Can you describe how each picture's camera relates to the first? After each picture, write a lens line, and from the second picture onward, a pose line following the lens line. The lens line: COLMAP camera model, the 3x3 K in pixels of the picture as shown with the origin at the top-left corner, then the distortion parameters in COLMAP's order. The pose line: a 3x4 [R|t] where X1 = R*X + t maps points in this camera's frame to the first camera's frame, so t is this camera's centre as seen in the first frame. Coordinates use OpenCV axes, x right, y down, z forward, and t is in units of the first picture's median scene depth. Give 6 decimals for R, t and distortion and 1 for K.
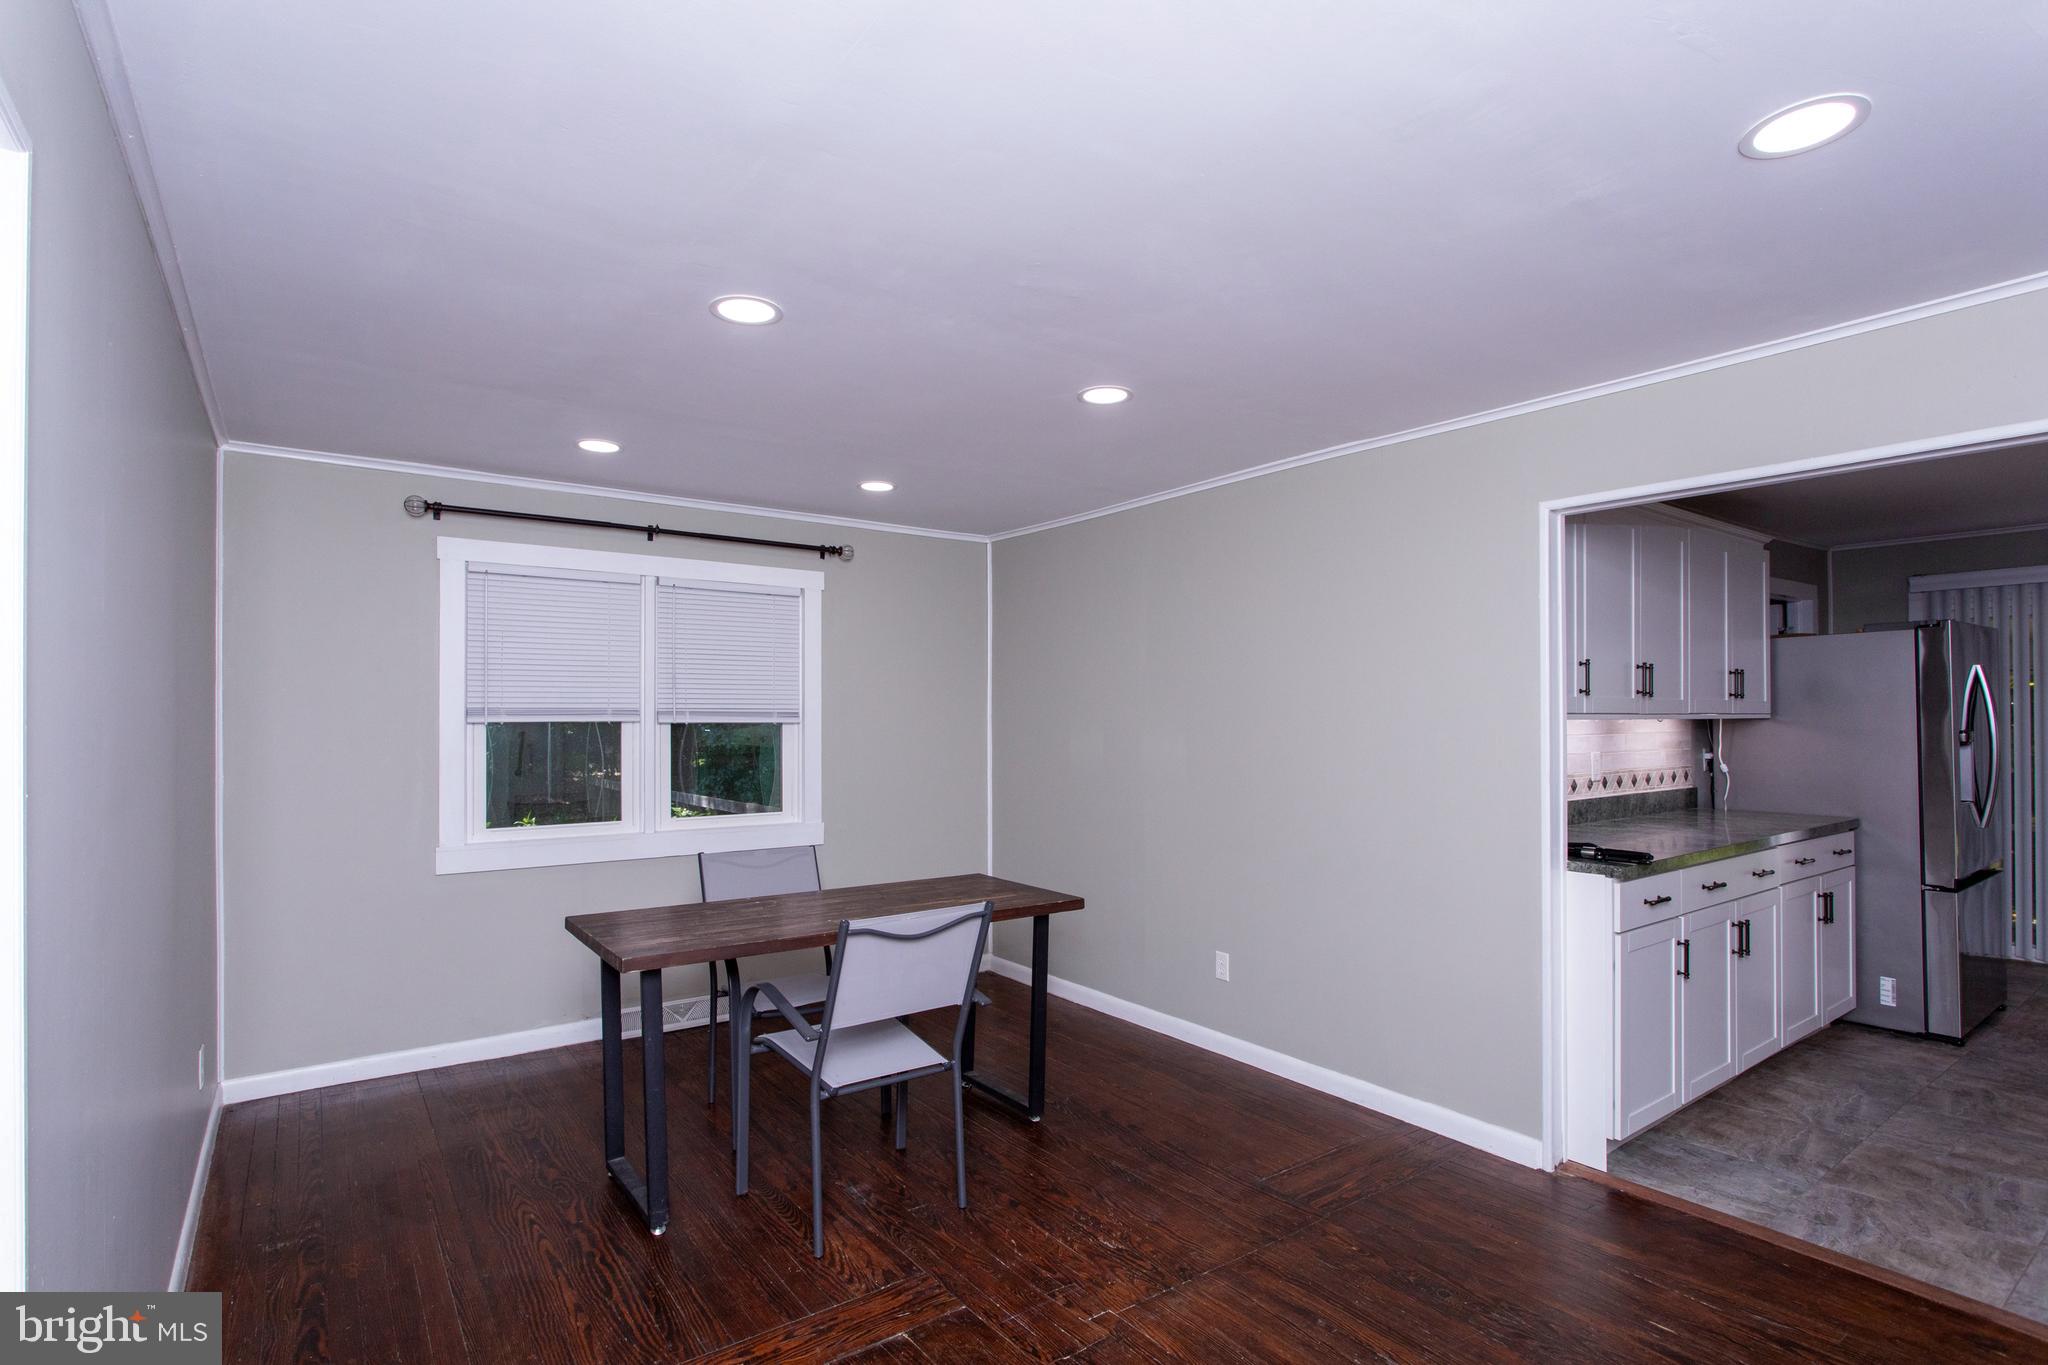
lens RADIAL K [[994.3, 0, 1007.8], [0, 994.3, 666.2], [0, 0, 1]] dist [-0.028275, 0.010510]
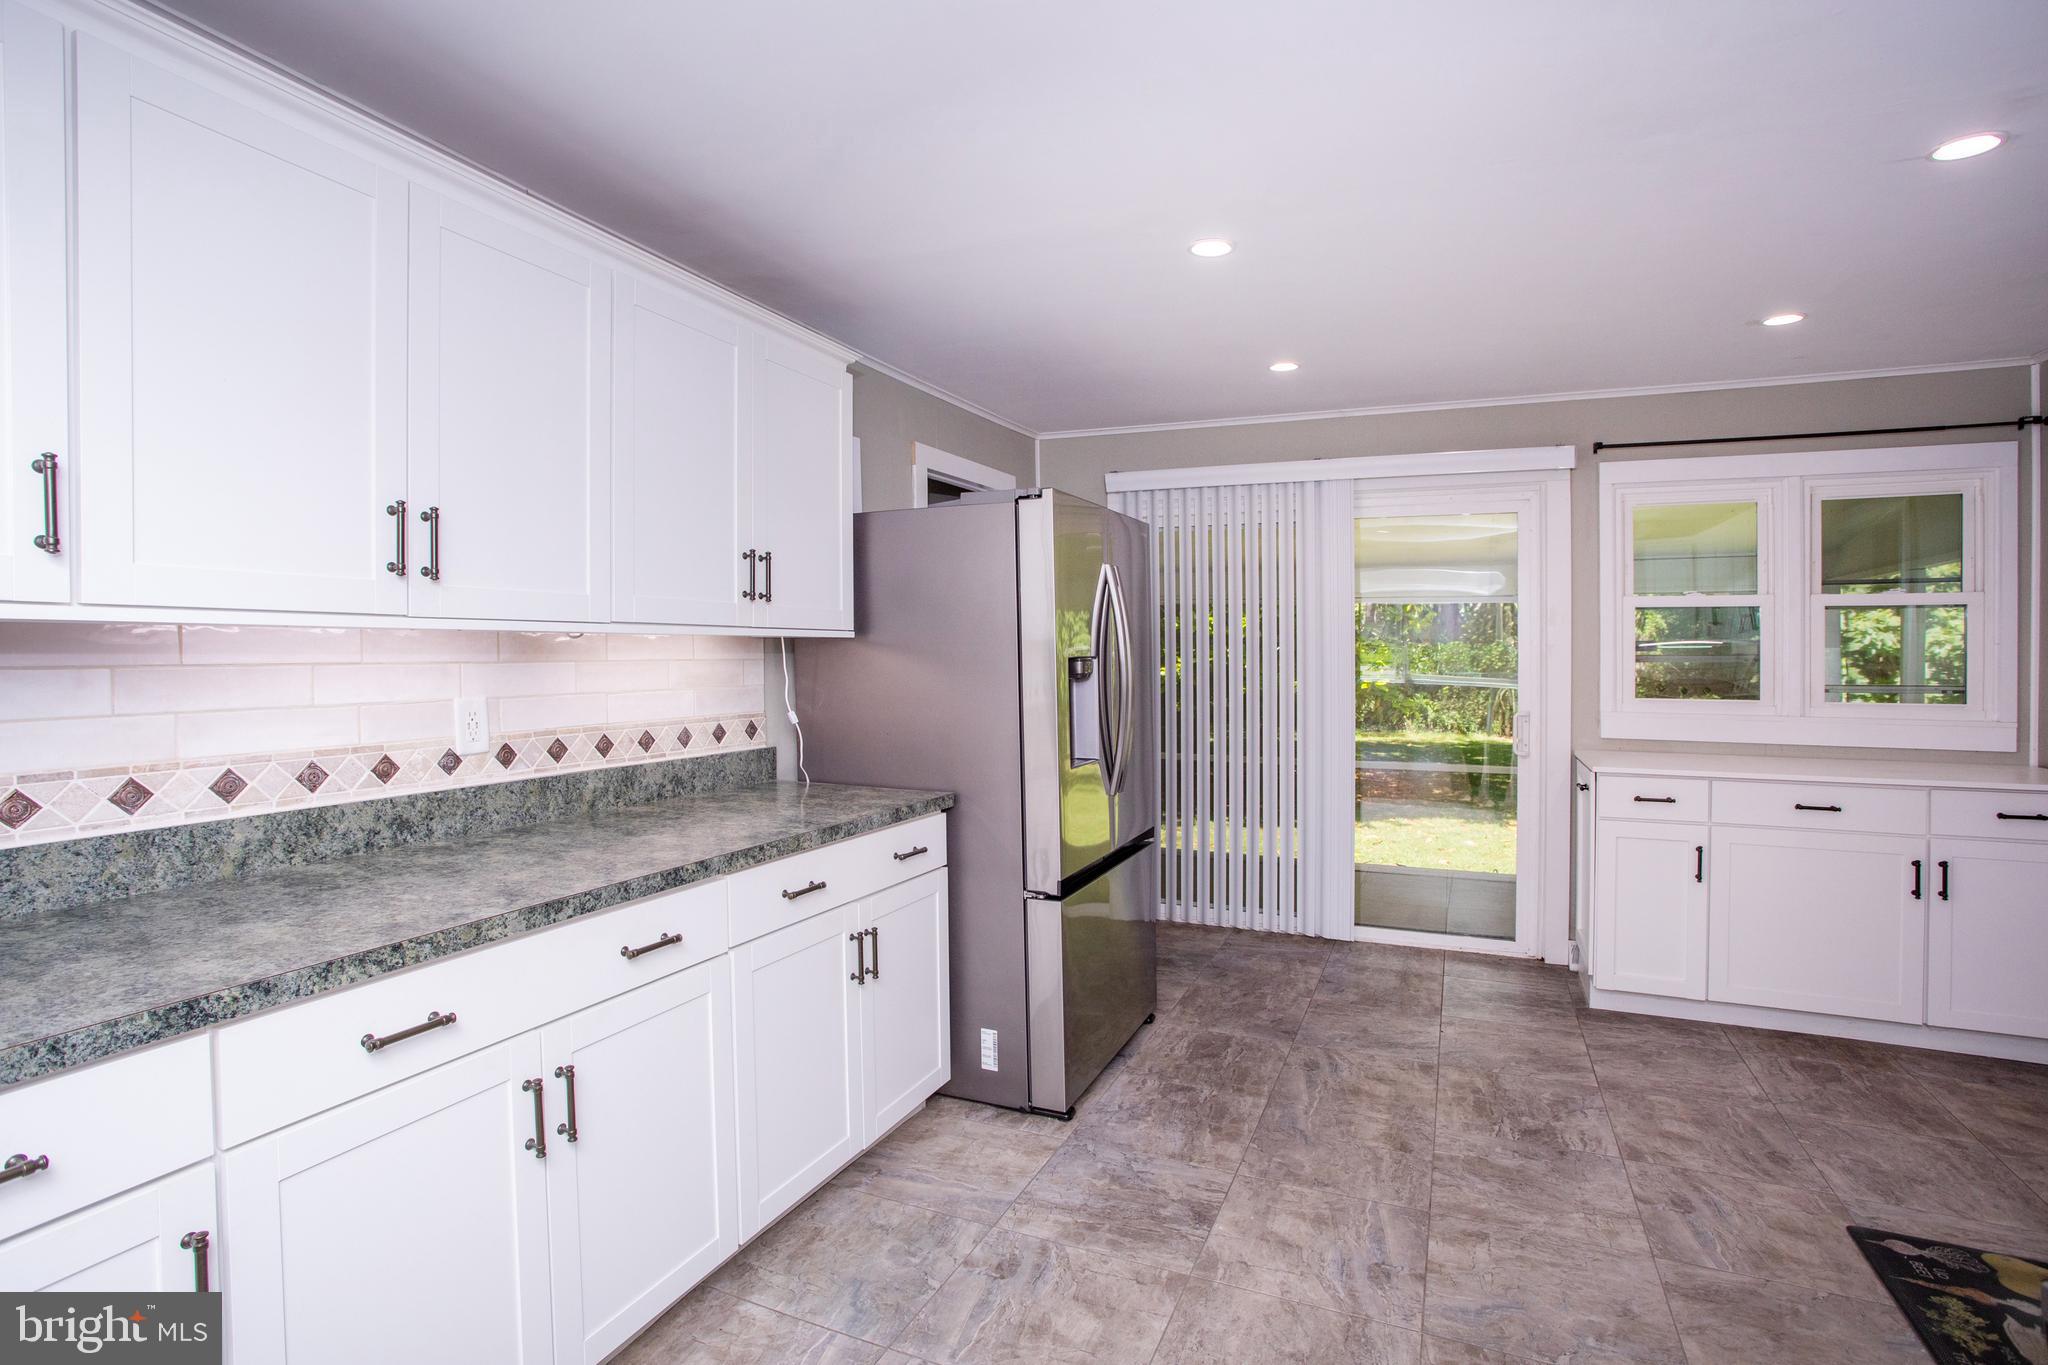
lens RADIAL K [[994.3, 0, 1007.8], [0, 994.3, 666.2], [0, 0, 1]] dist [-0.028275, 0.010510]
pose [[0.871340, -0.008800, 0.490601, 0.448999], [-0.020877, 0.998269, 0.054983, 0.029493], [-0.490235, -0.058151, 0.869648, 0.328538]]
